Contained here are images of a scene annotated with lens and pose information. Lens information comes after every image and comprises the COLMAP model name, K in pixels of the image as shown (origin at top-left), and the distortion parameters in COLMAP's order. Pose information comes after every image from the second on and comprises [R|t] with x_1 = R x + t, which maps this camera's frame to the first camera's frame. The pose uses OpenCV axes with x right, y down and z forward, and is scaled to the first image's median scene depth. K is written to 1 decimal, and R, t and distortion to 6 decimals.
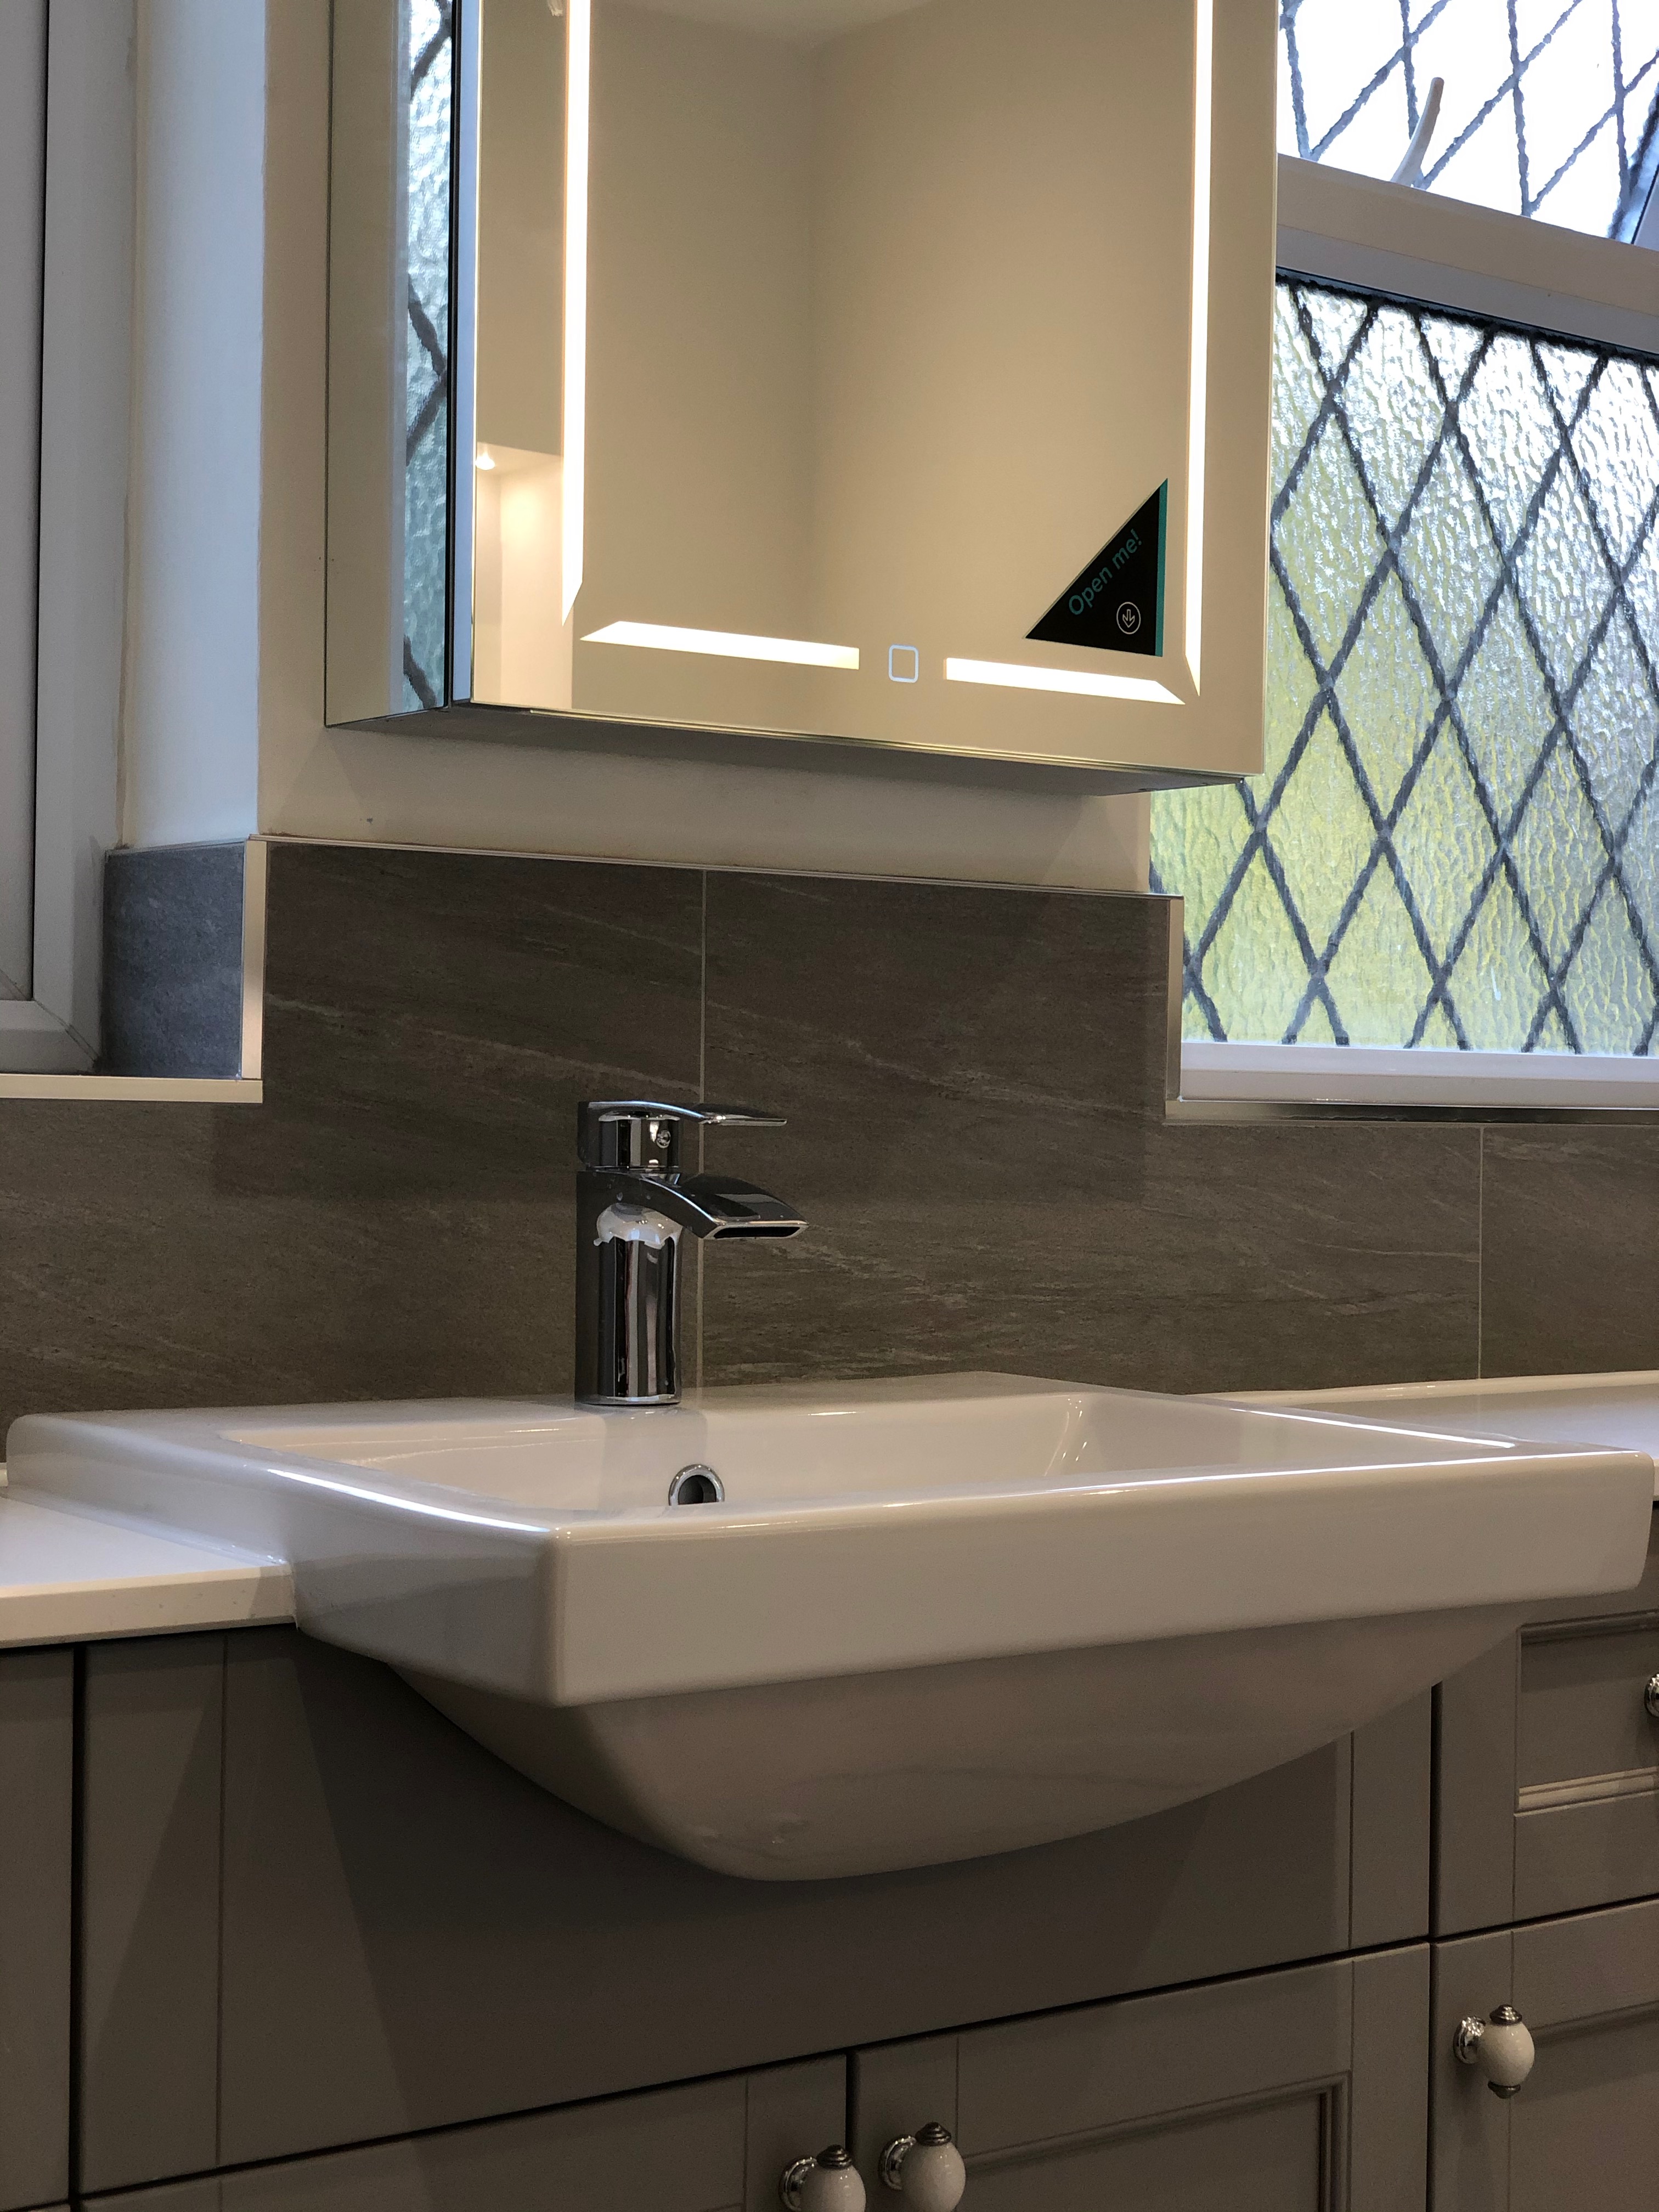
lens RADIAL K [[3290.2, 0, 779.0], [0, 3290.2, 1108.9], [0, 0, 1]] dist [0.120198, -0.681482]
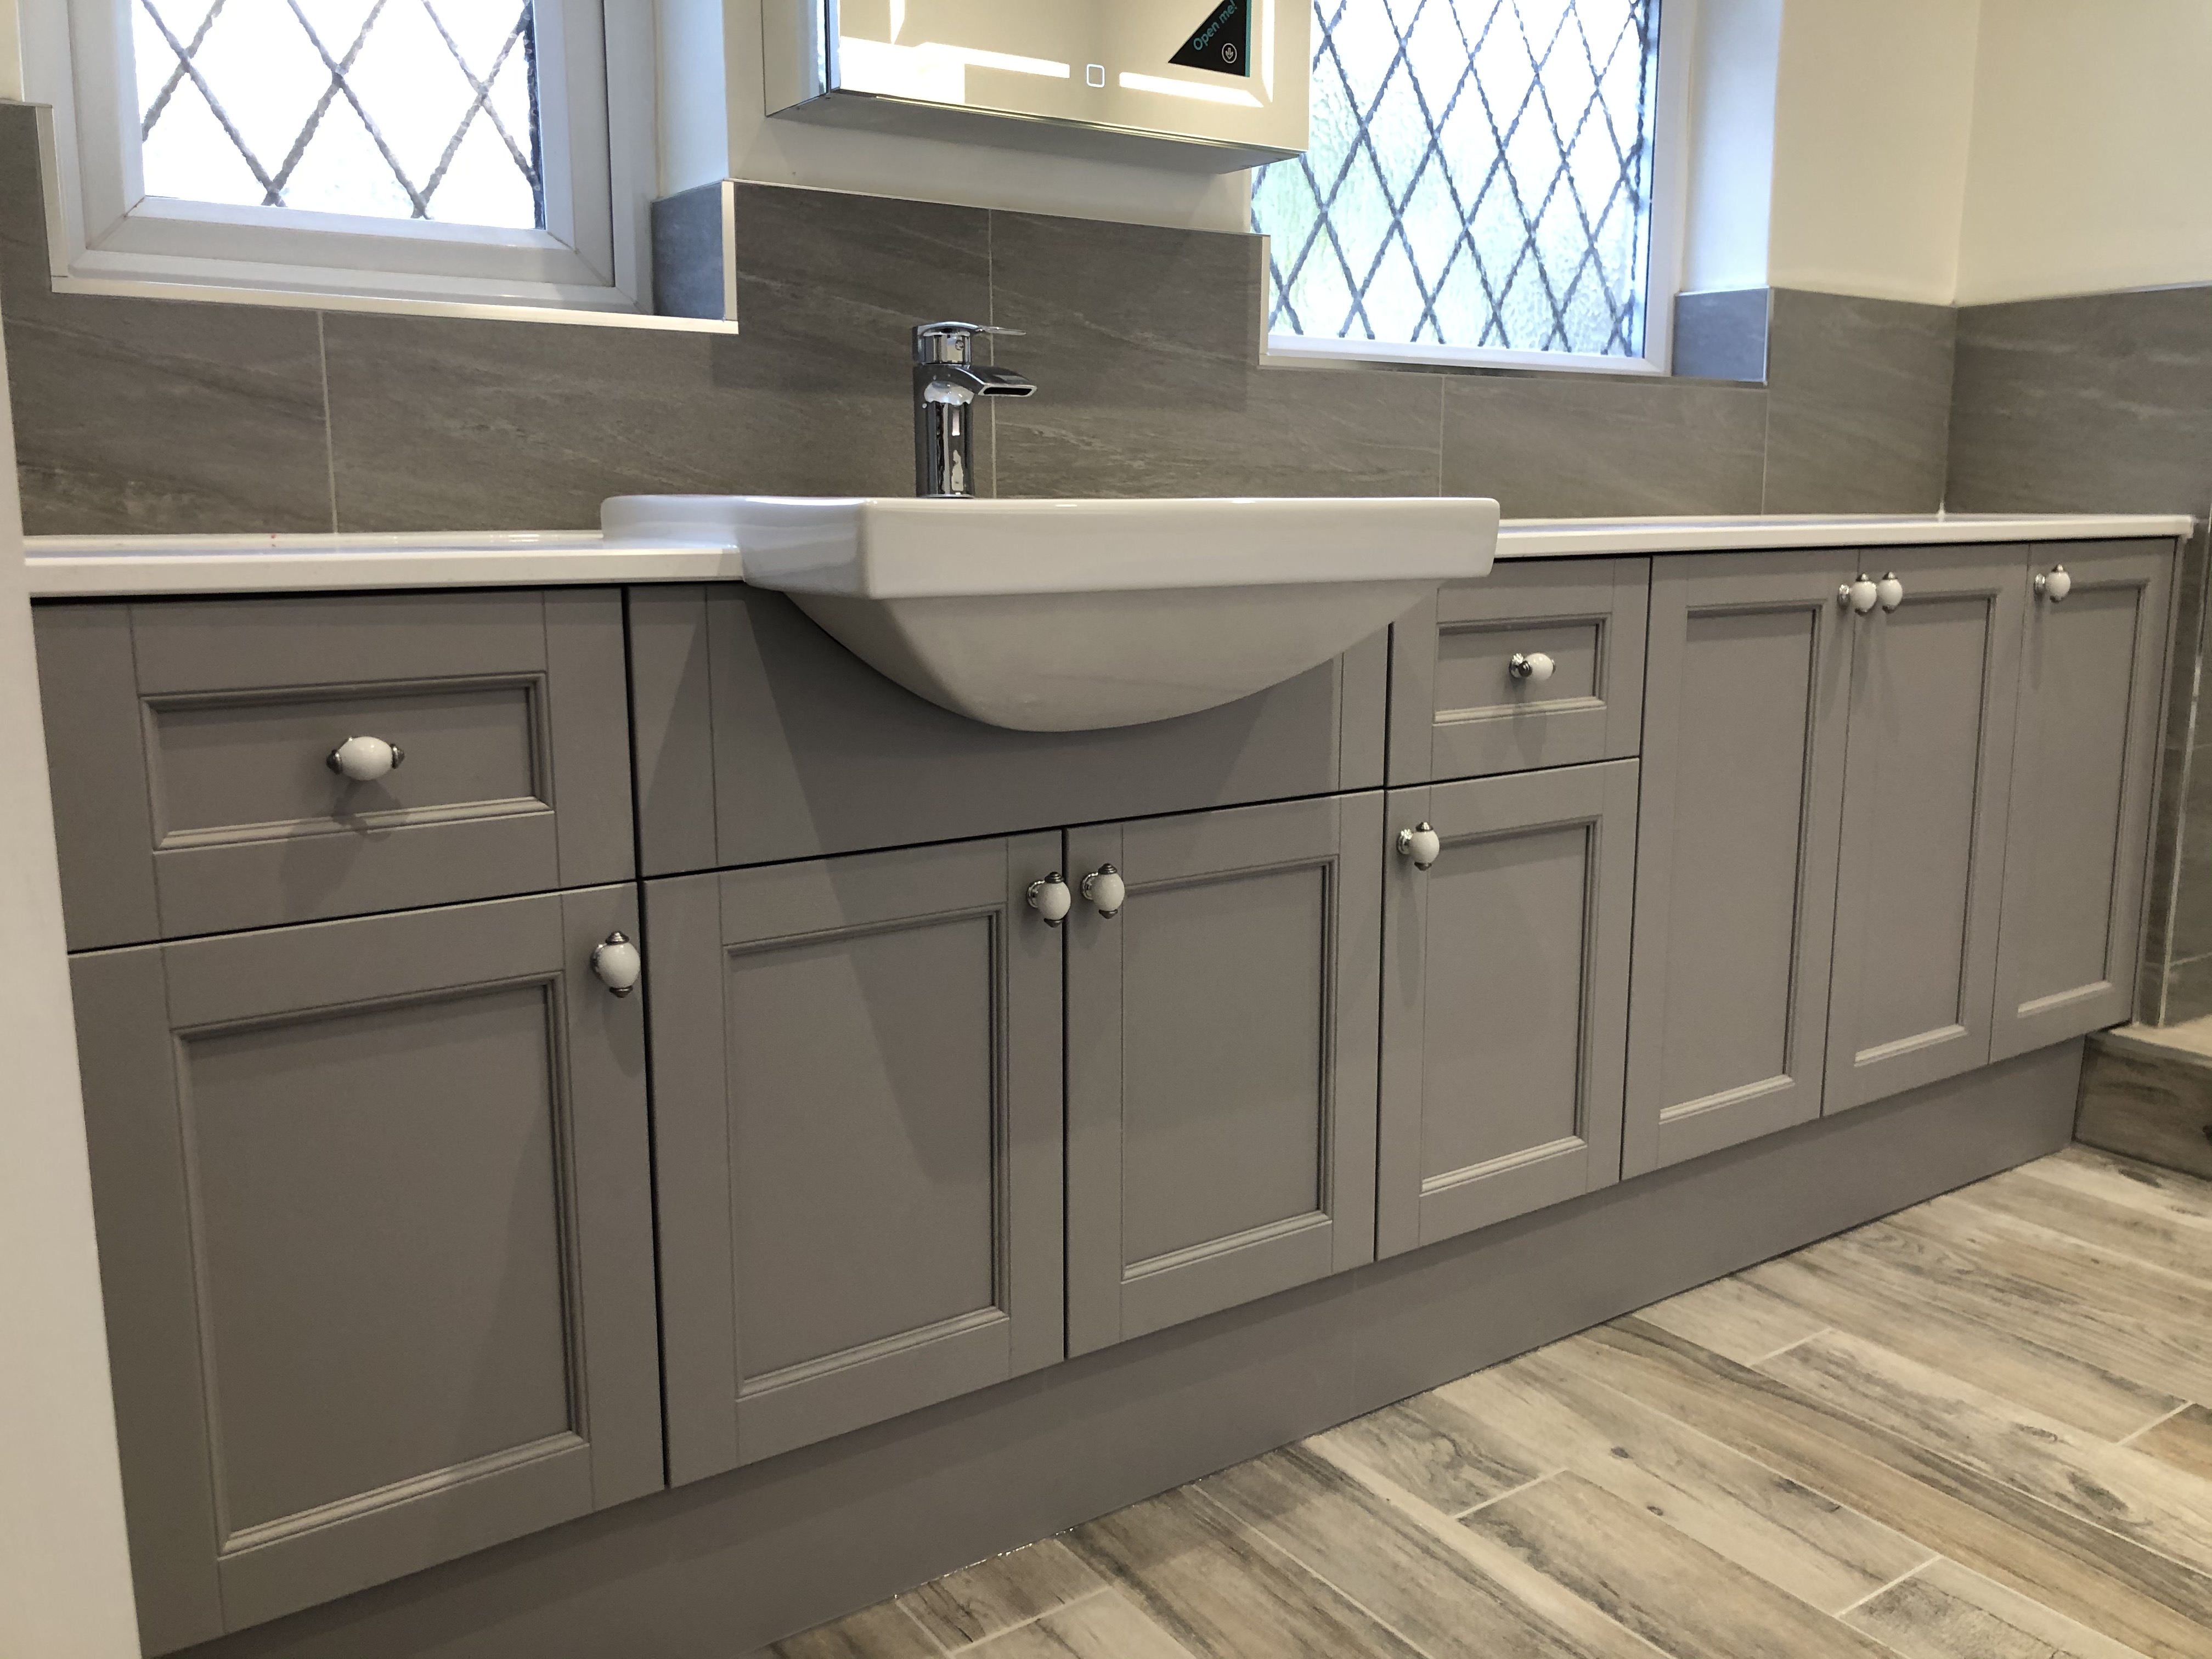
lens RADIAL K [[1792.0, 0, 1106.0], [0, 1792.0, 829.5], [0, 0, 1]] dist [0.064762, -0.082943]
pose [[0.999737, -0.013417, -0.018585, 0.053390], [0.016451, 0.984580, 0.174157, 0.087550], [0.015962, -0.174417, 0.984543, -0.011402]]
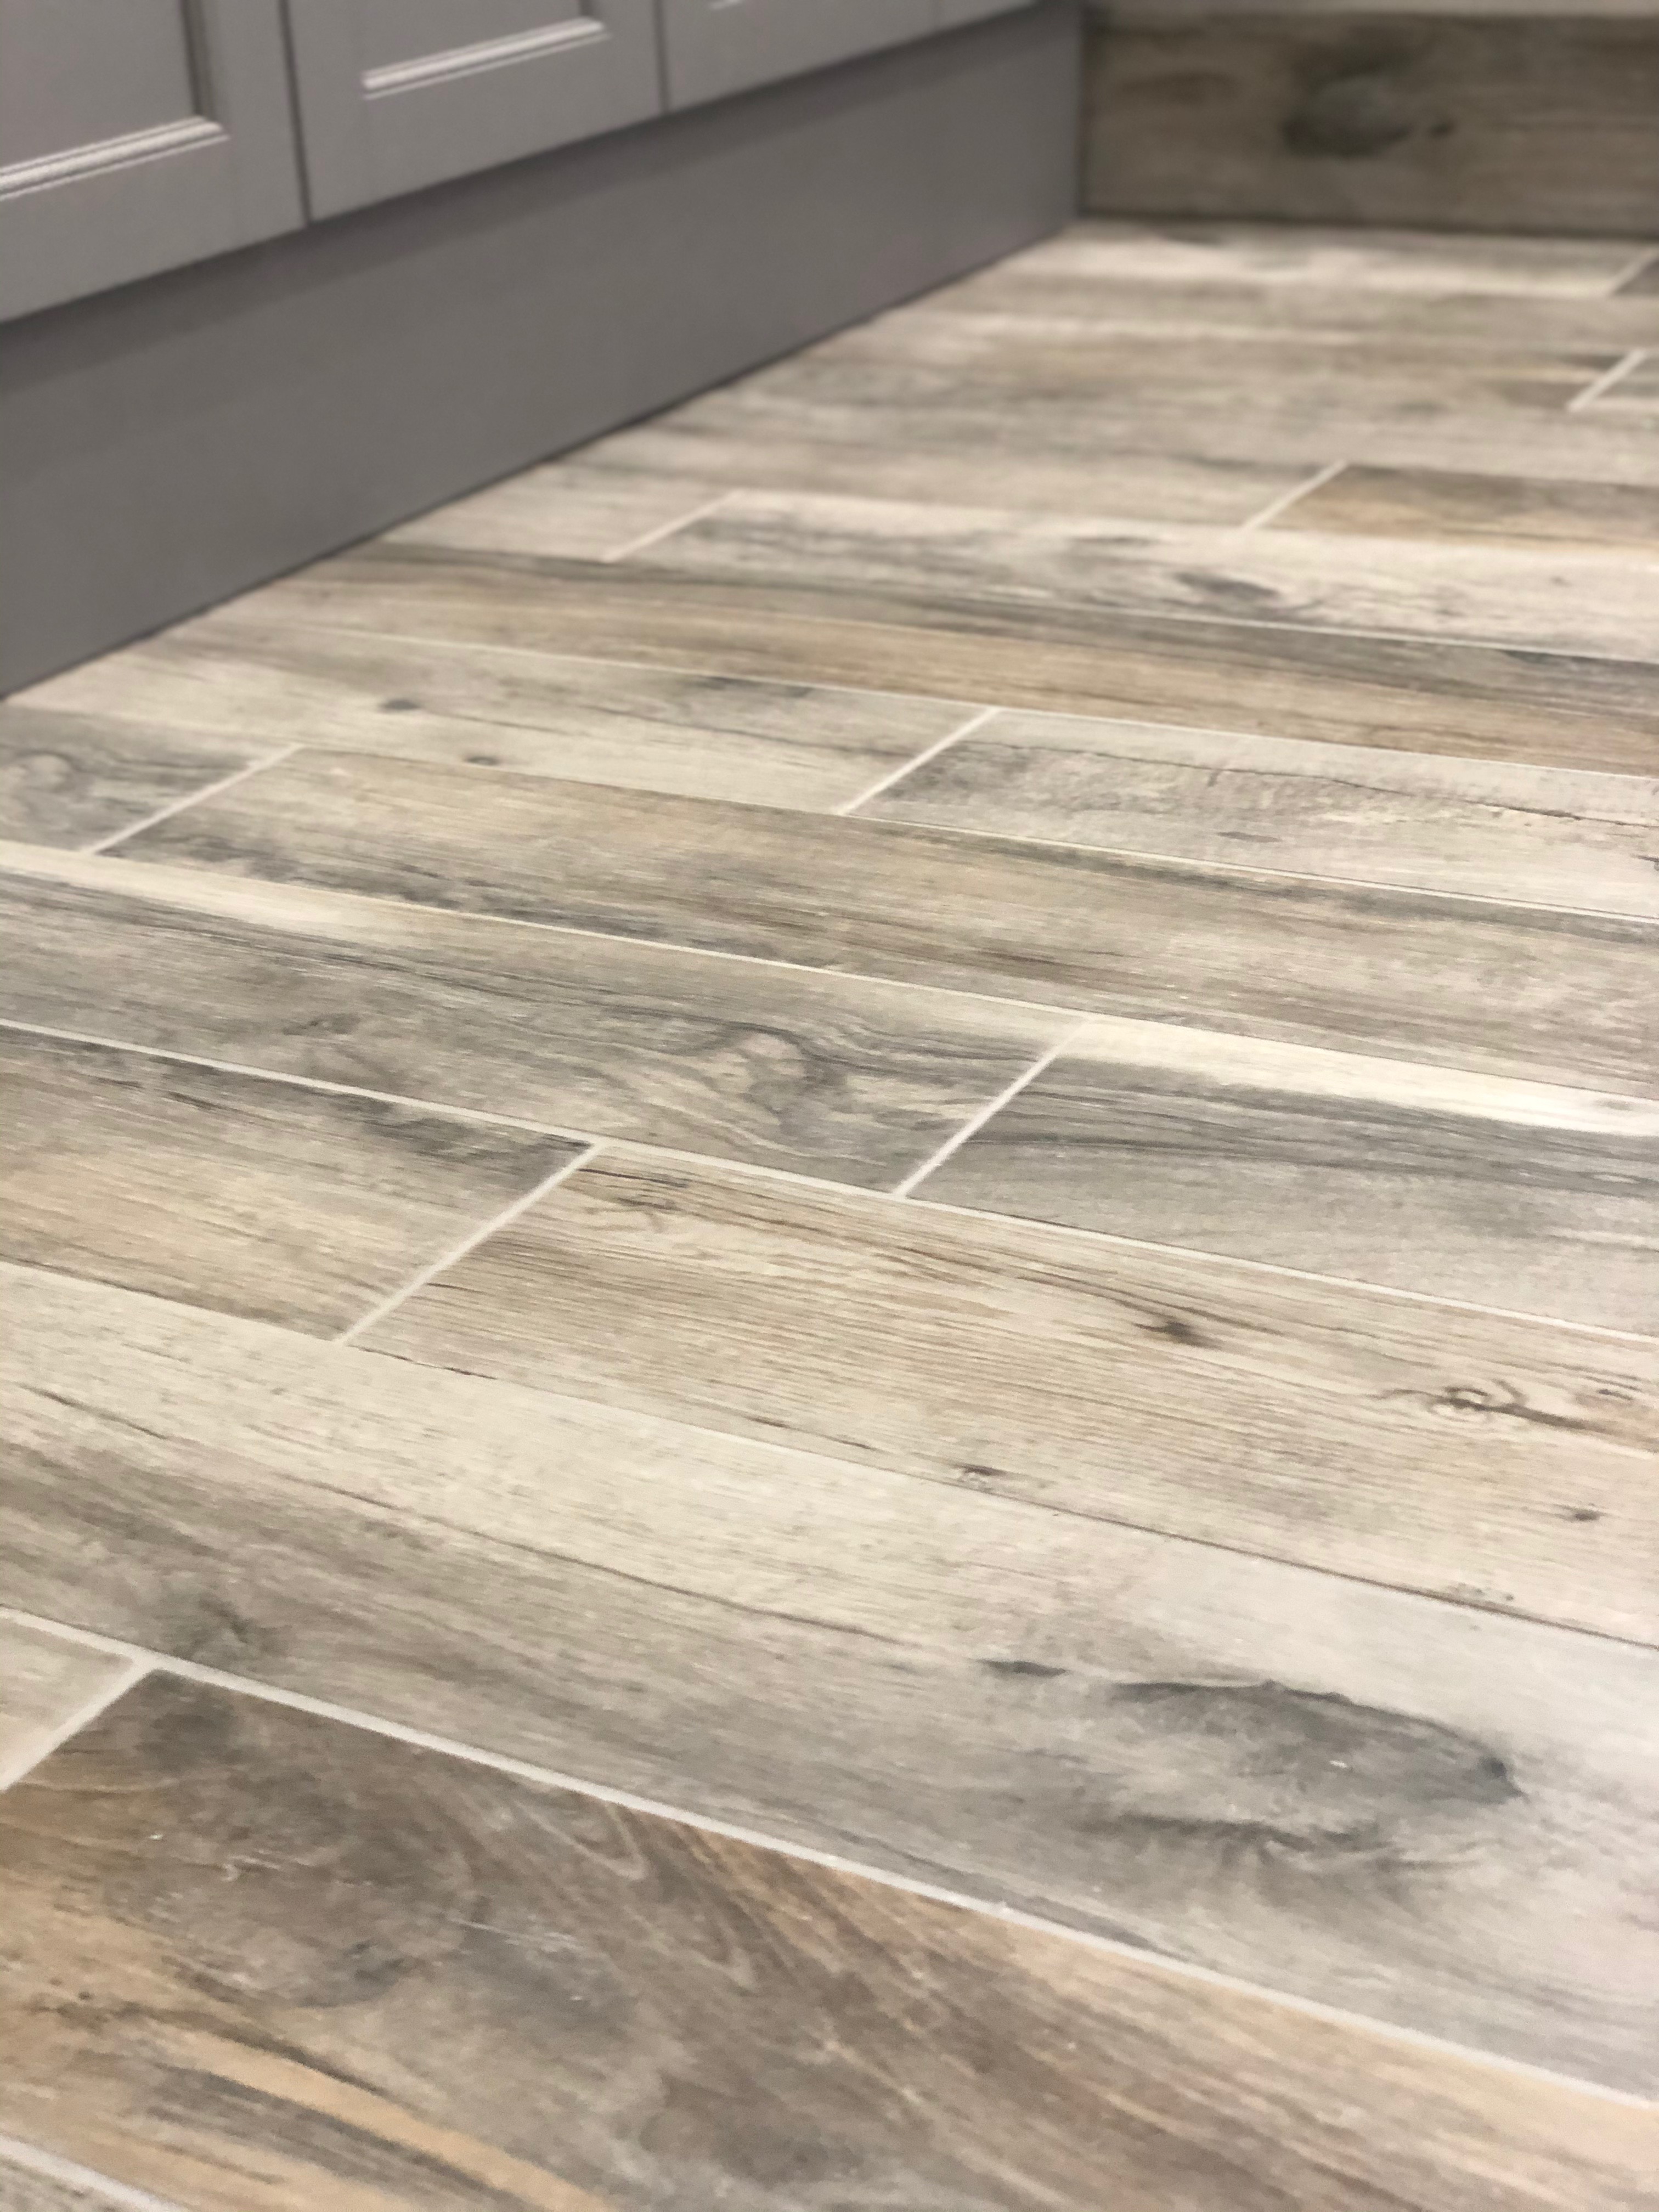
lens RADIAL K [[3290.2, 0, 779.0], [0, 3290.2, 1108.9], [0, 0, 1]] dist [0.120198, -0.681482]
pose [[0.902884, -0.236681, 0.358864, 0.059007], [0.071675, 0.905987, 0.417193, 0.332054], [-0.423868, -0.350955, 0.834965, 0.082559]]
